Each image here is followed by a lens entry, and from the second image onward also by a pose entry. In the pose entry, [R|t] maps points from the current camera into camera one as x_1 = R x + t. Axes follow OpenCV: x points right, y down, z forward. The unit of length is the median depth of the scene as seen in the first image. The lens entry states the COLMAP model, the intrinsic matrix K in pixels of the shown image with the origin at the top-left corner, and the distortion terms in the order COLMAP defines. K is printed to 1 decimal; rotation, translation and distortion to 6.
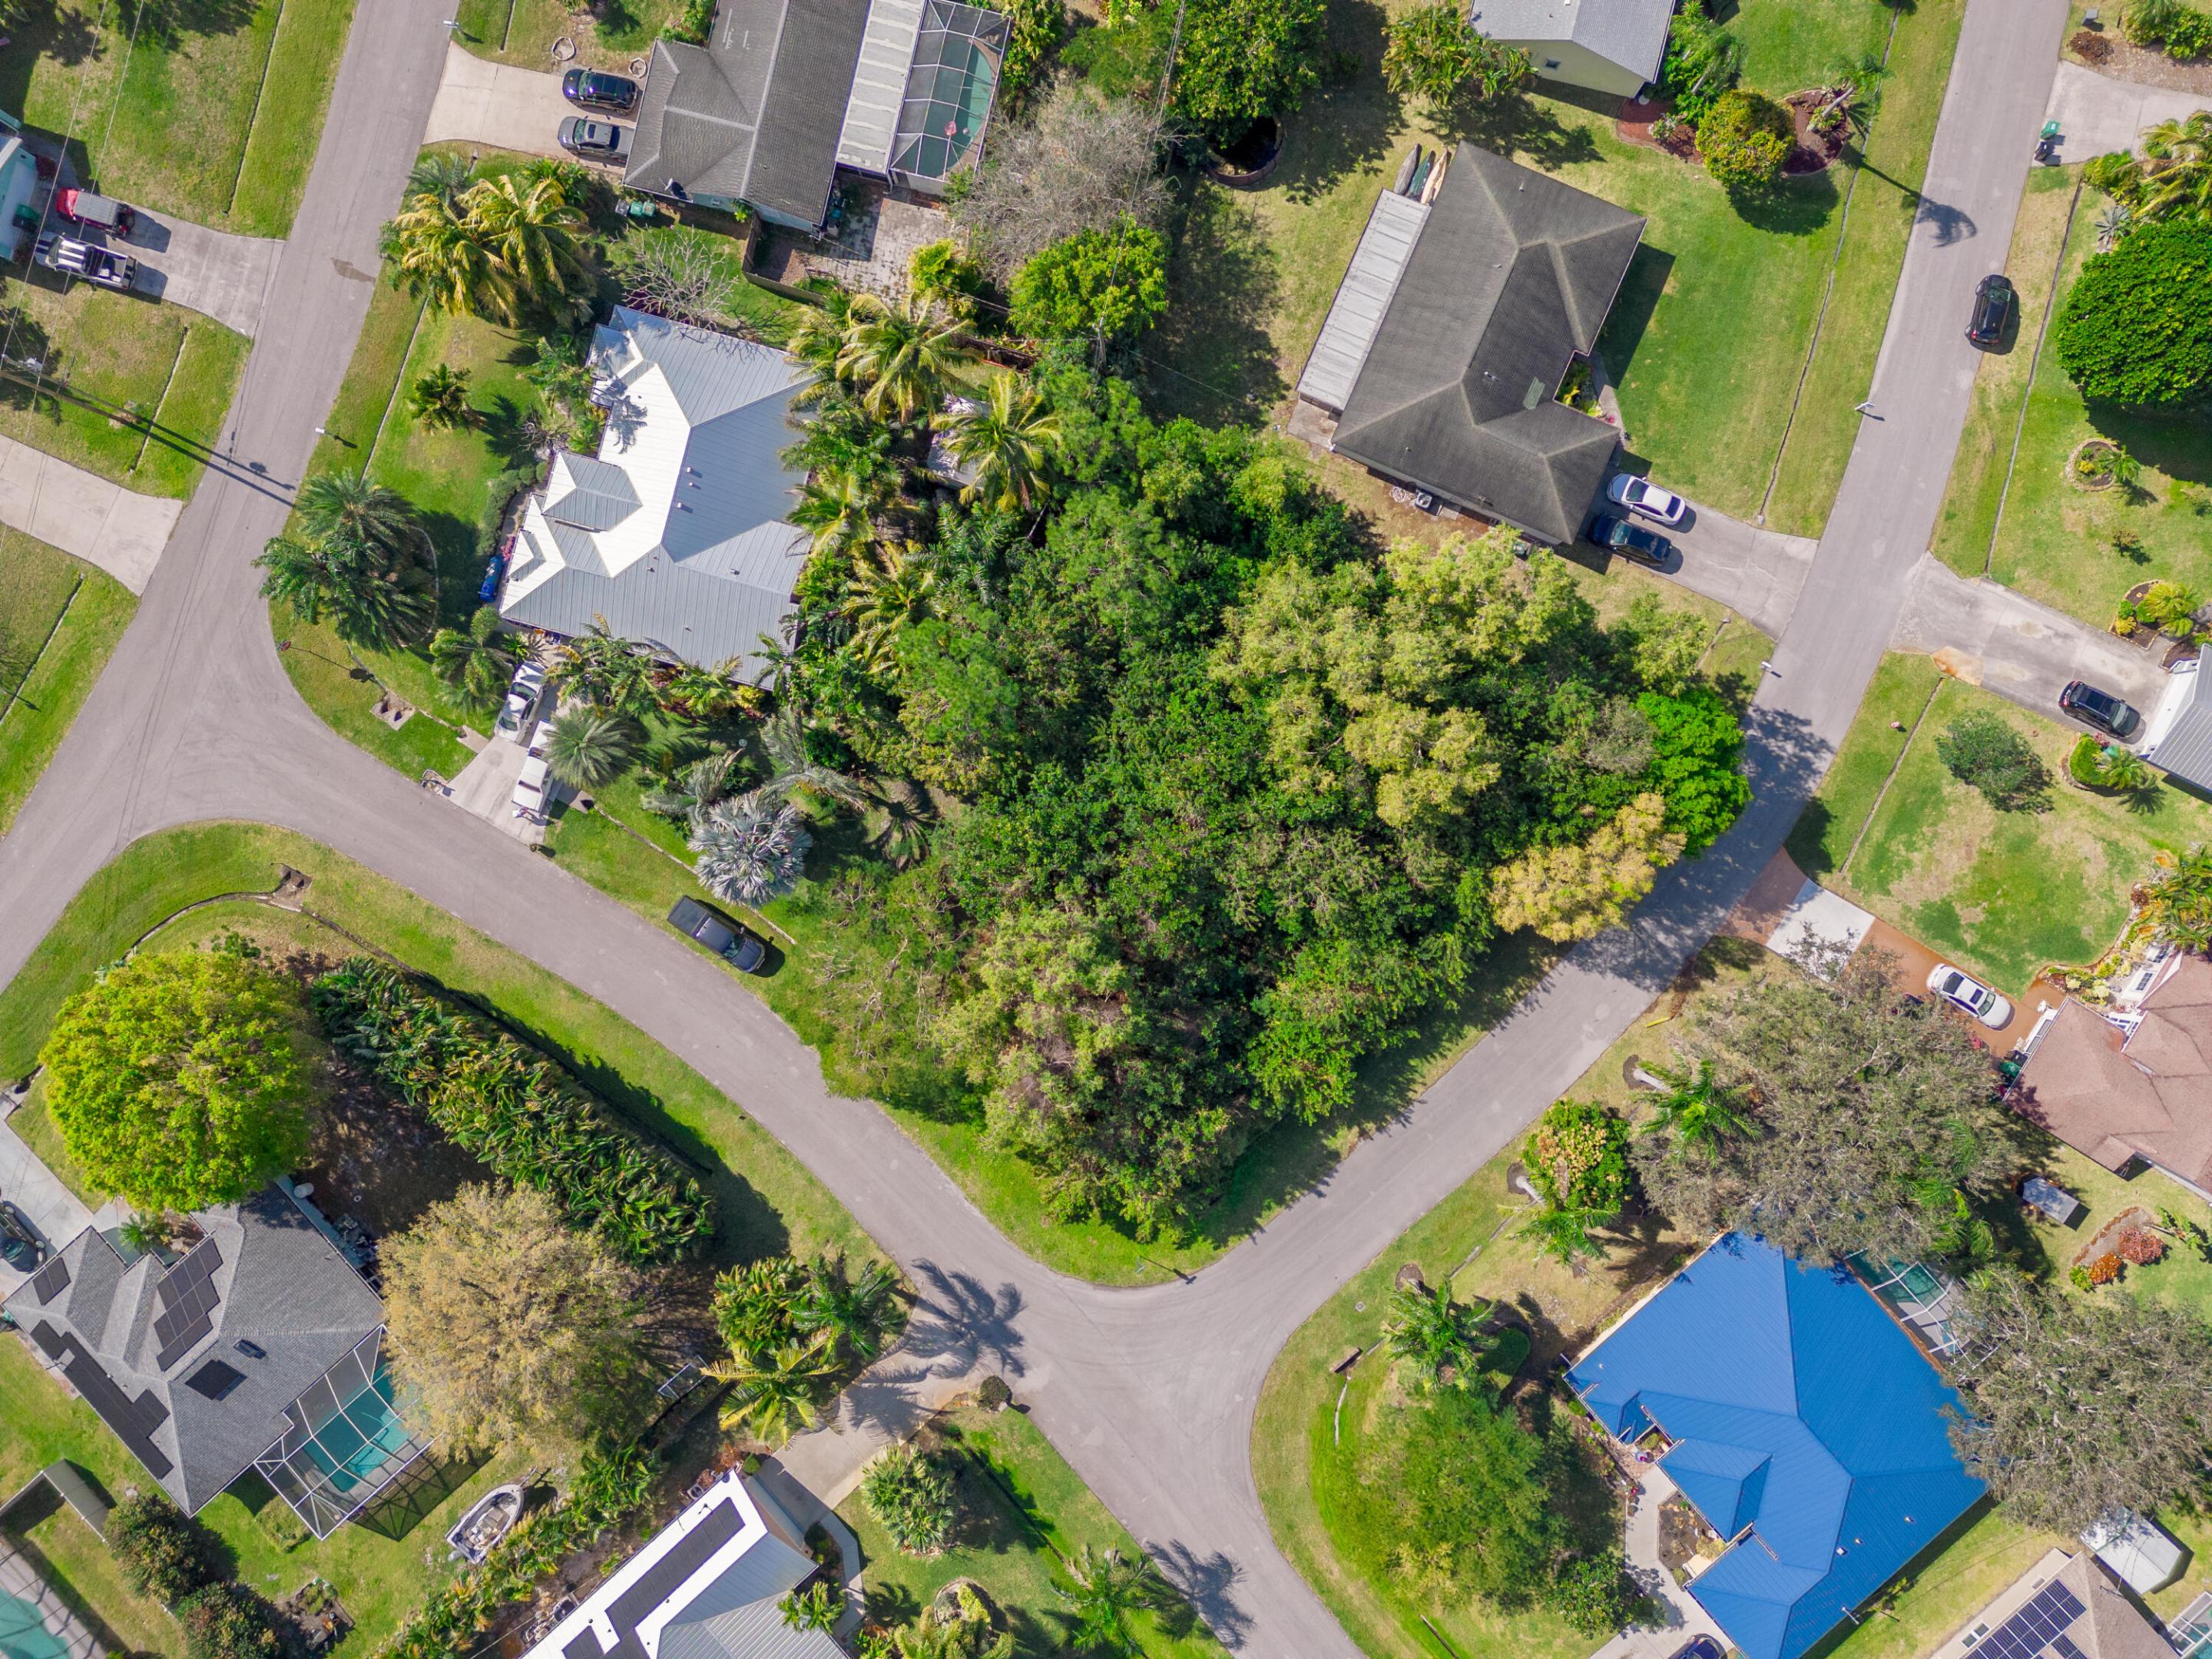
lens RADIAL K [[1571.1, 0, 1106.0], [0, 1571.1, 829.5], [0, 0, 1]] dist [0.009494, 0.009615]
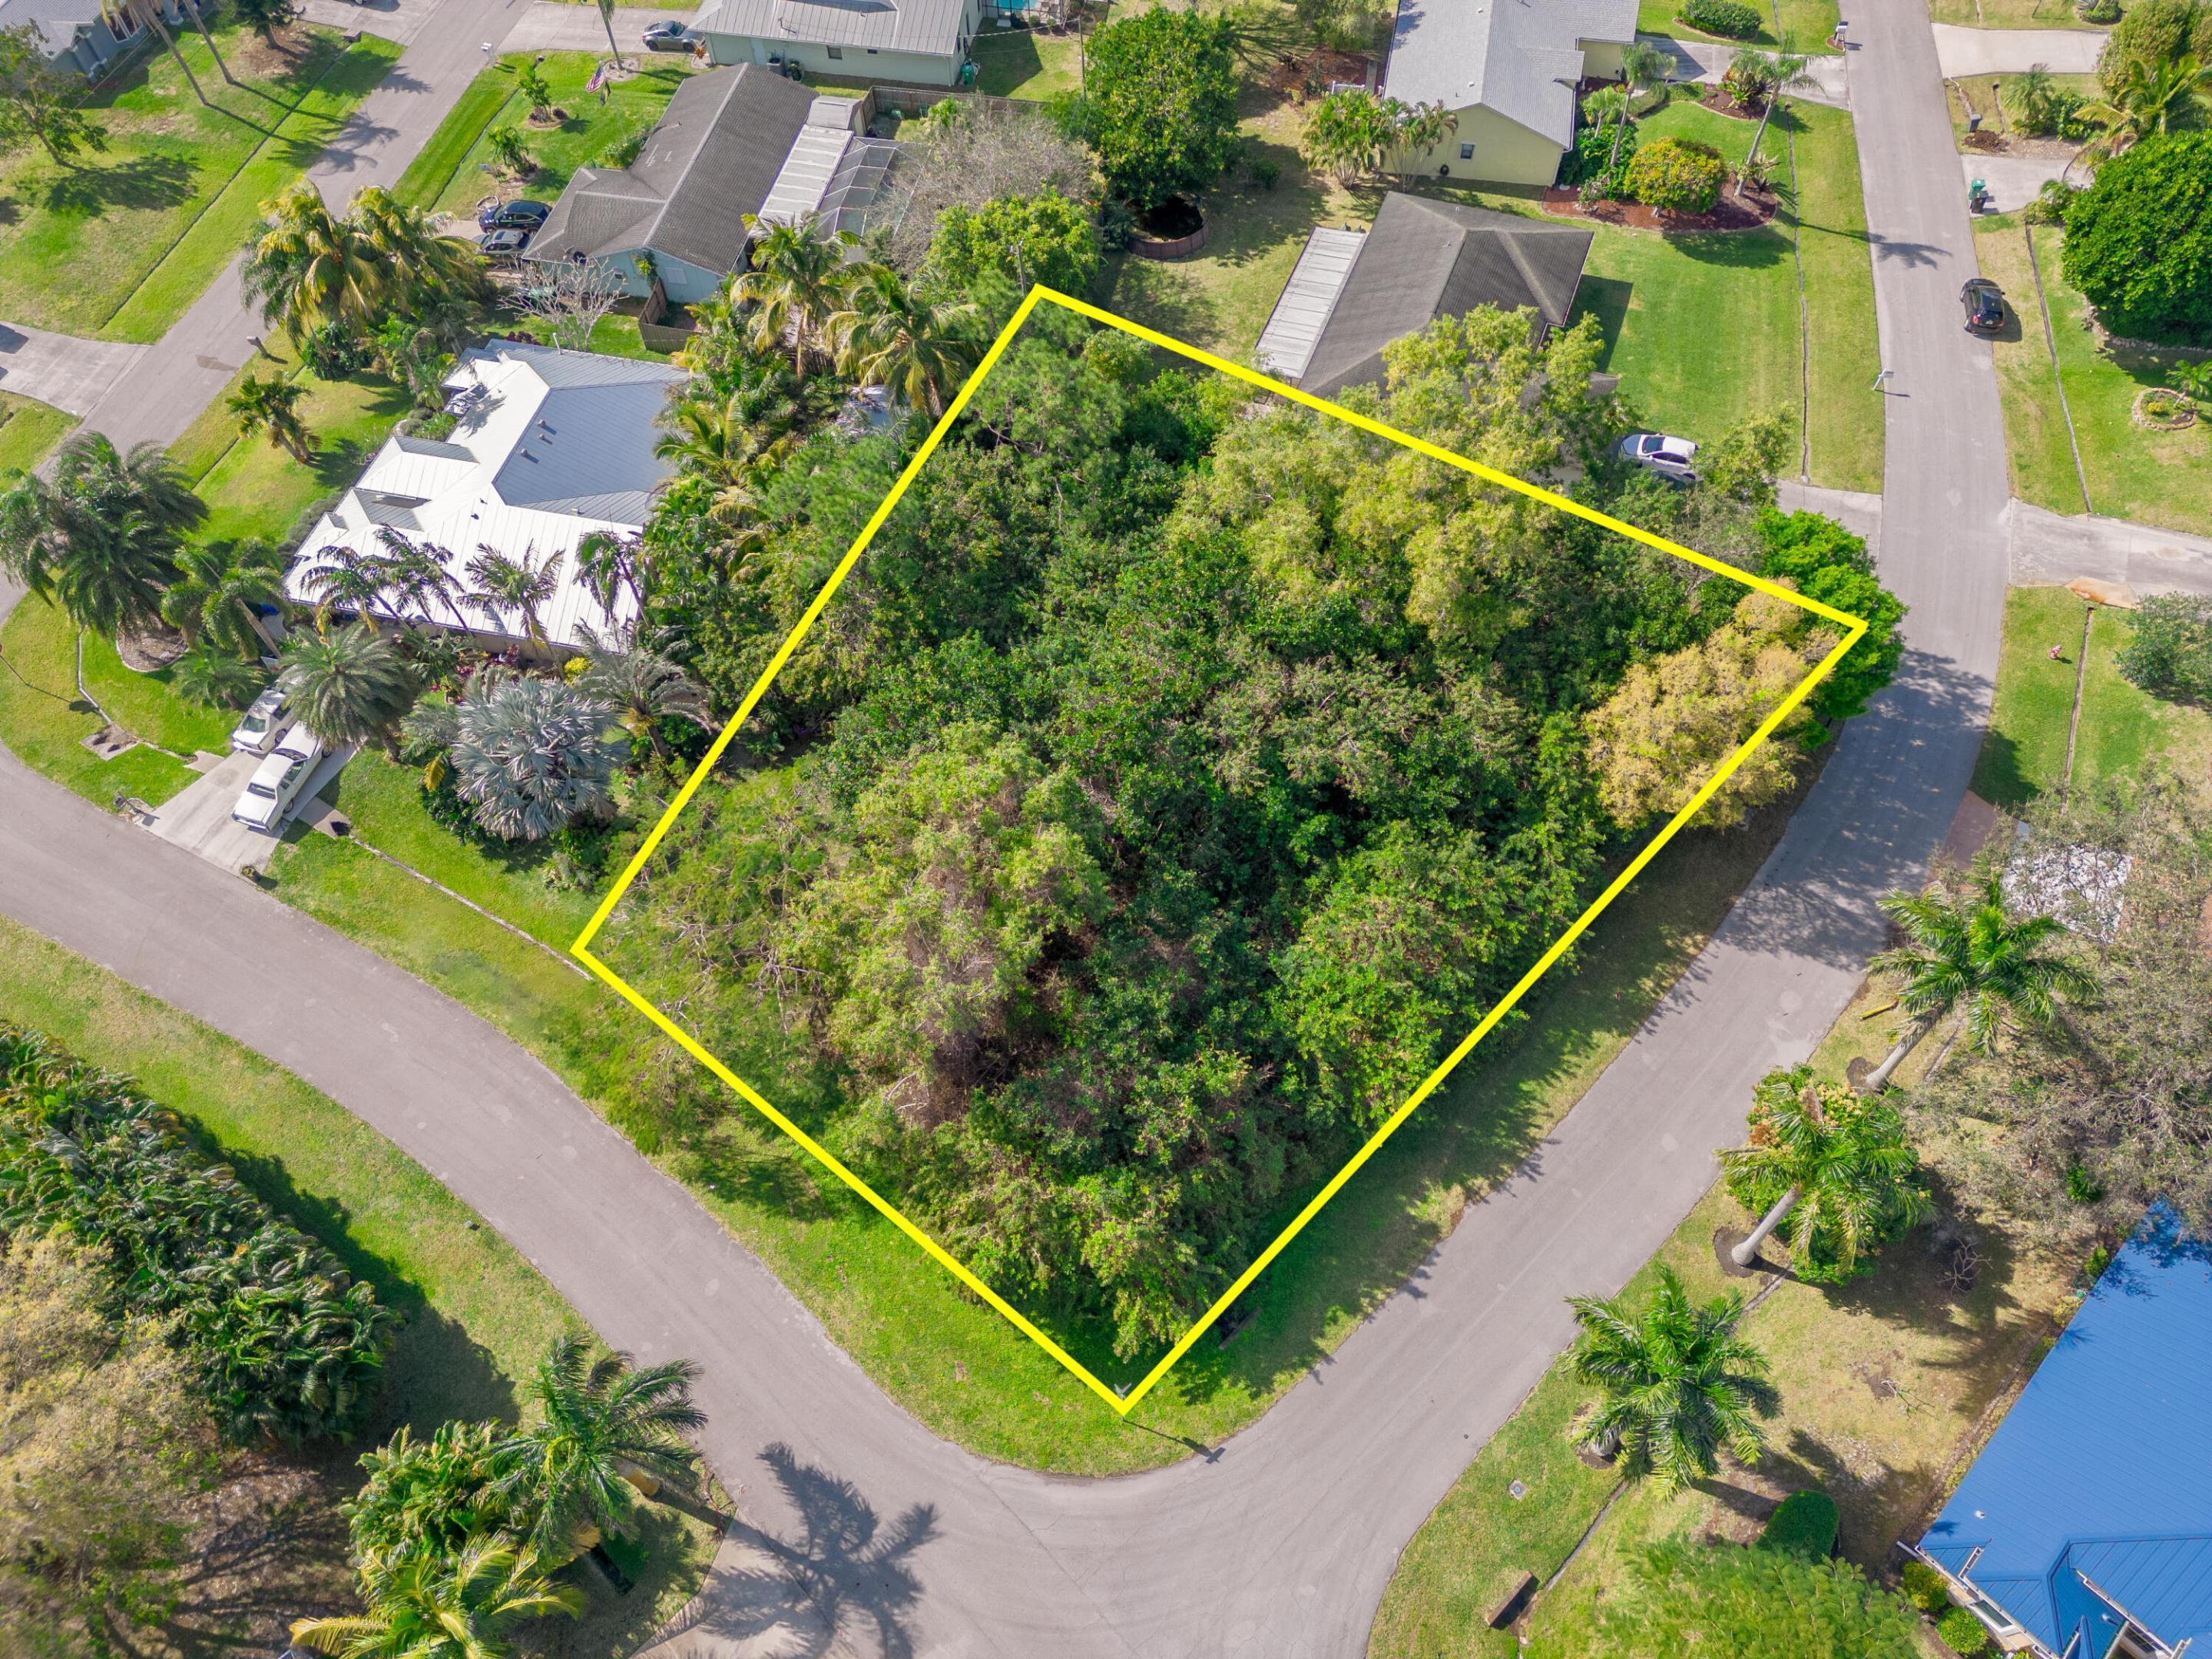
lens RADIAL K [[1539.6, 0, 1106.0], [0, 1539.6, 829.5], [0, 0, 1]] dist [0.010418, -0.005133]
pose [[0.998888, -0.040475, 0.024172, 0.009947], [0.047098, 0.834191, -0.549461, 0.402561], [0.002075, 0.549988, 0.835170, 0.407616]]
